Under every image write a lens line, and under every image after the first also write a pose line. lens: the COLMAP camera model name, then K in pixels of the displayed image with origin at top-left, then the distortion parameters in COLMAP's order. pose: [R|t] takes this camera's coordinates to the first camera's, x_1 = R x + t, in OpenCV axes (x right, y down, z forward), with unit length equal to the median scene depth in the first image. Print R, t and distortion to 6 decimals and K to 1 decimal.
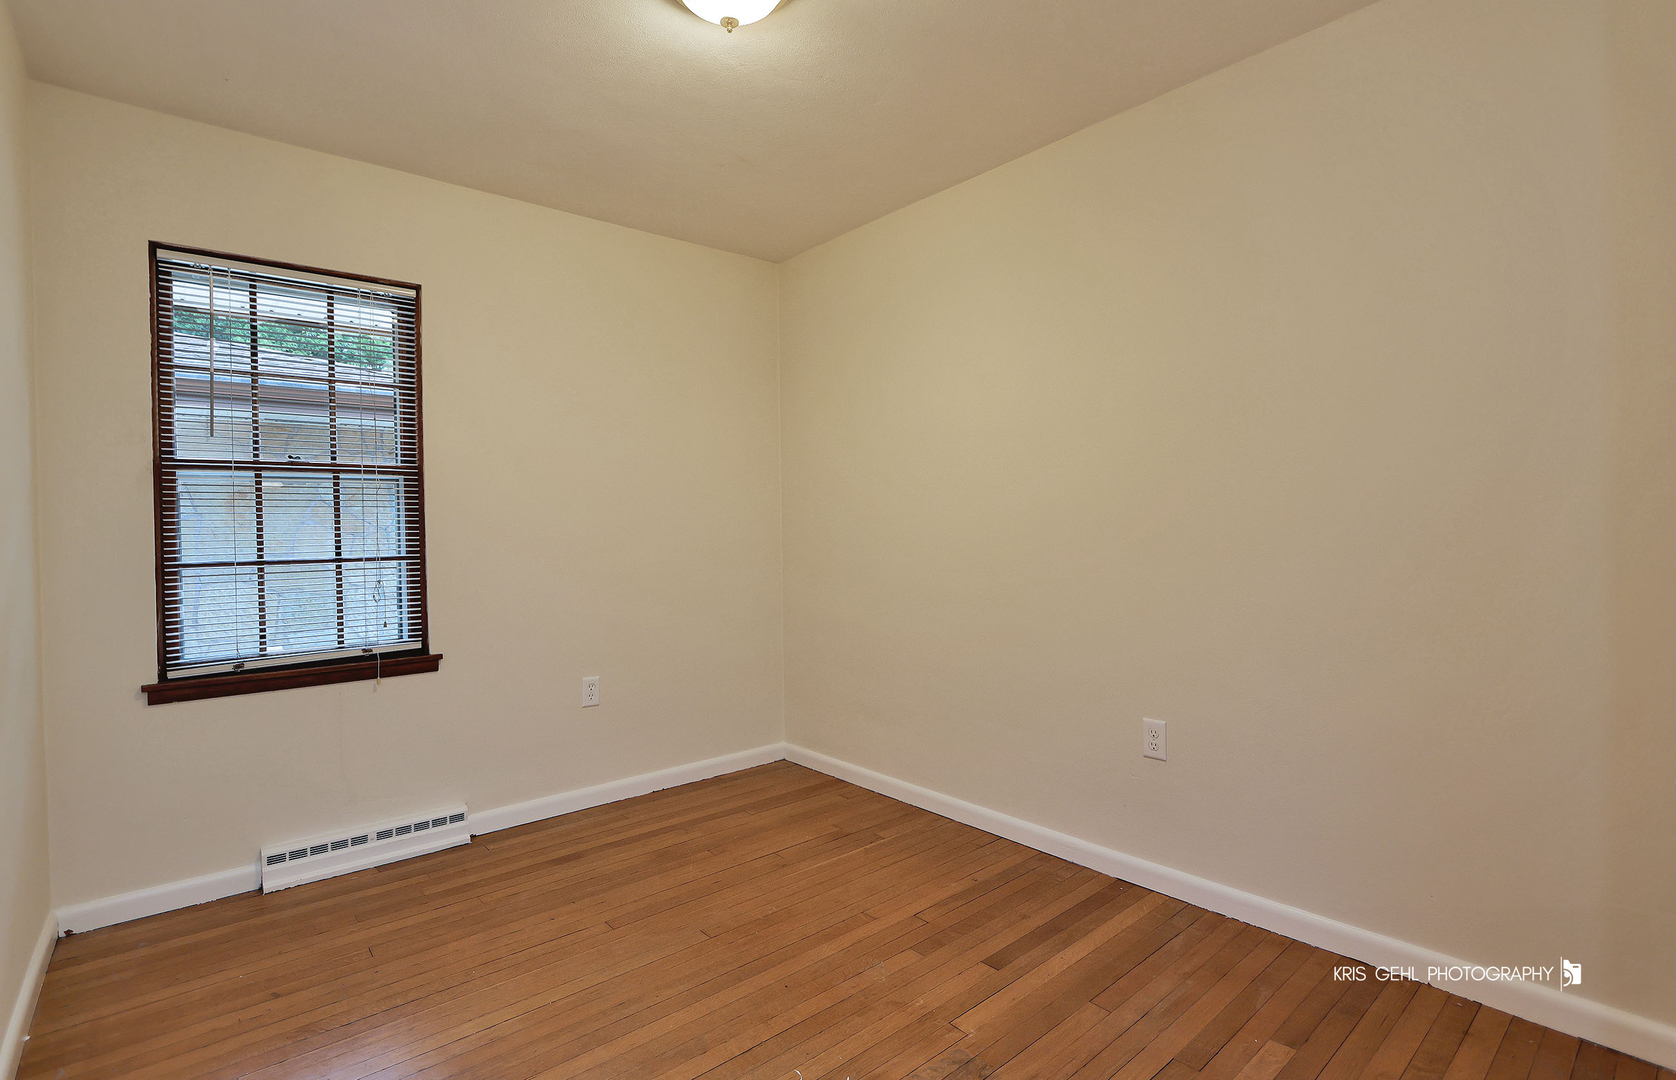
lens RADIAL K [[764.3, 0, 832.9], [0, 764.3, 537.6], [0, 0, 1]] dist [0.002318, -0.000140]
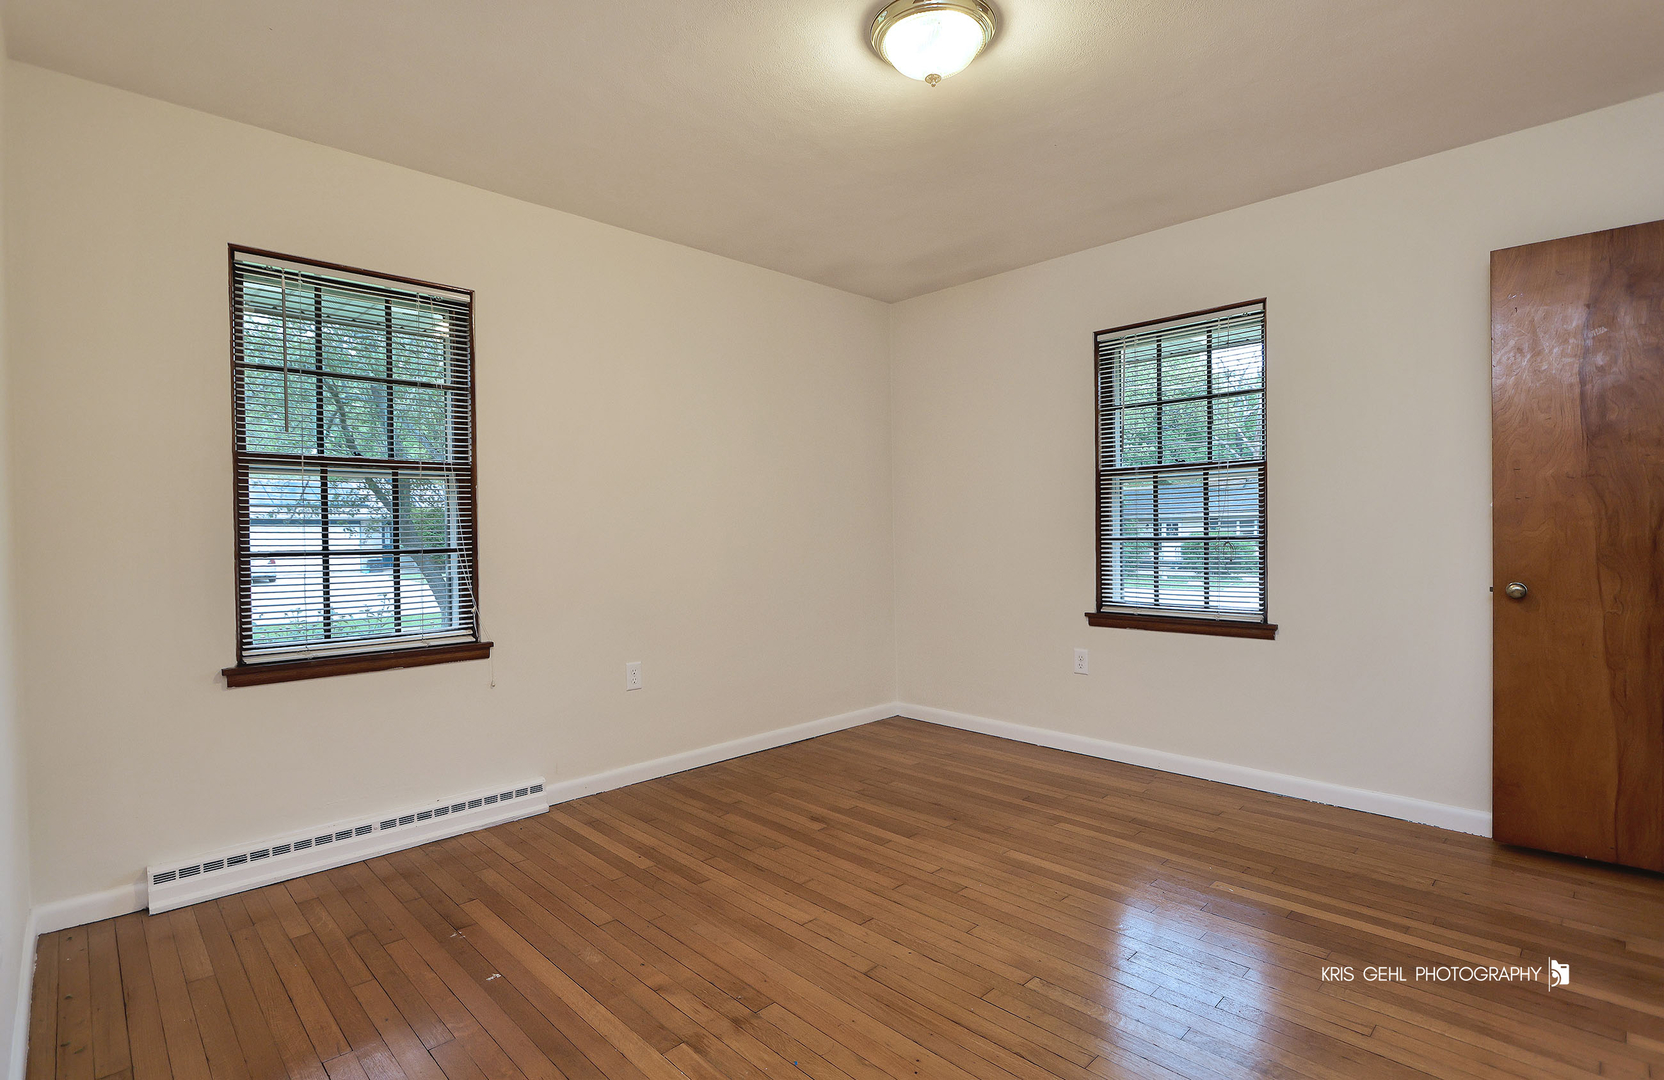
lens RADIAL K [[758.8, 0, 848.4], [0, 758.8, 543.9], [0, 0, 1]] dist [0.002318, -0.000140]
pose [[0.996271, 0.009897, 0.085713, -0.117944], [-0.010575, 0.999916, 0.007462, 0.003755], [-0.085632, -0.008340, 0.996292, -0.091937]]
